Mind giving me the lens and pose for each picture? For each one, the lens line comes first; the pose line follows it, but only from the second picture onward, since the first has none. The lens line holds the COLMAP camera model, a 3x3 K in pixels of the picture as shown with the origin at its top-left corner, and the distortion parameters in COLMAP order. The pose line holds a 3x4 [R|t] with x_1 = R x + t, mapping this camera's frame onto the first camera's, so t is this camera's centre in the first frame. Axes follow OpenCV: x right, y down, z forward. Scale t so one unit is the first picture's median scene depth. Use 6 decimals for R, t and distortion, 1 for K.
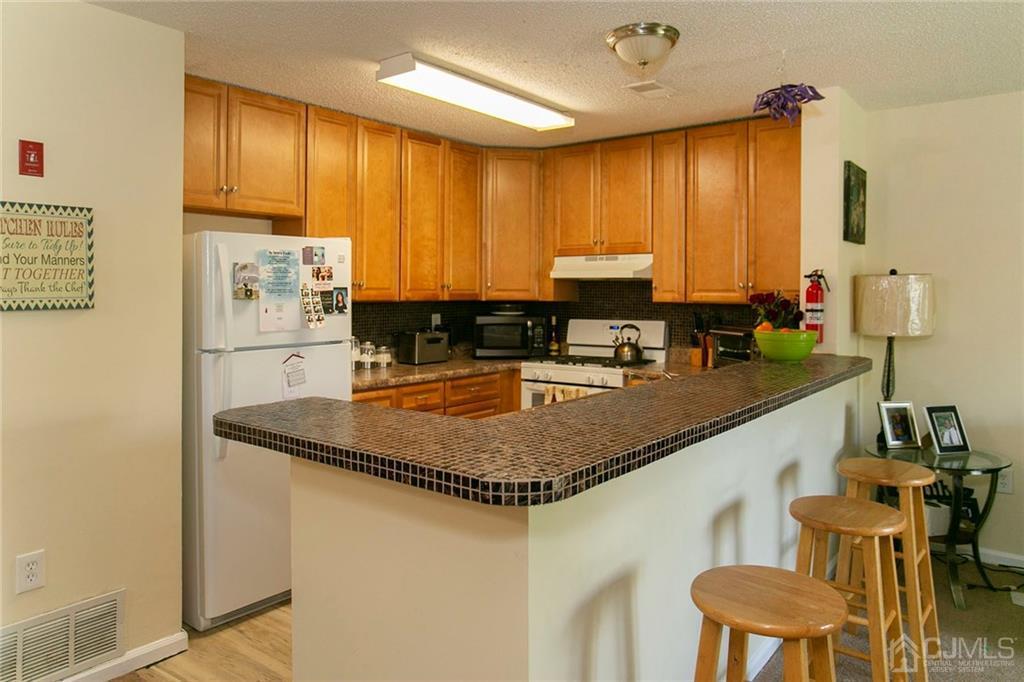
lens RADIAL K [[715.2, 0, 513.2], [0, 715.2, 291.2], [0, 0, 1]] dist [-0.054422, 0.000820]
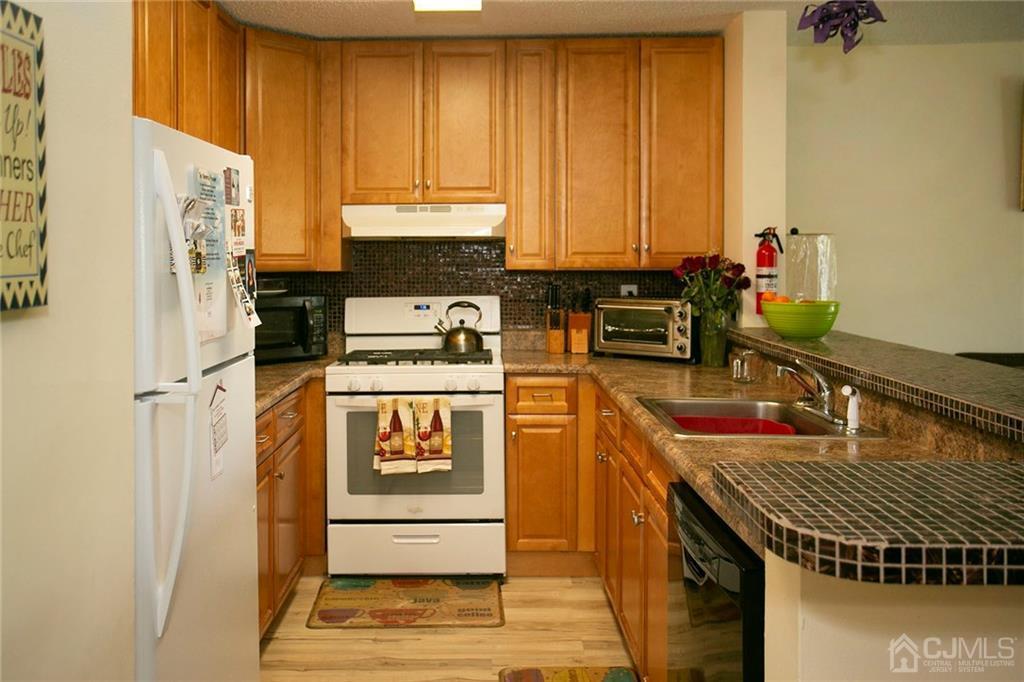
lens RADIAL K [[900.0, 0, 509.1], [0, 900.0, 279.8], [0, 0, 1]] dist [-0.008252, -0.006253]
pose [[0.796034, -0.022492, 0.604834, -0.356322], [0.008140, 0.999617, 0.026459, 0.000730], [-0.605197, -0.016139, 0.795912, 0.260375]]
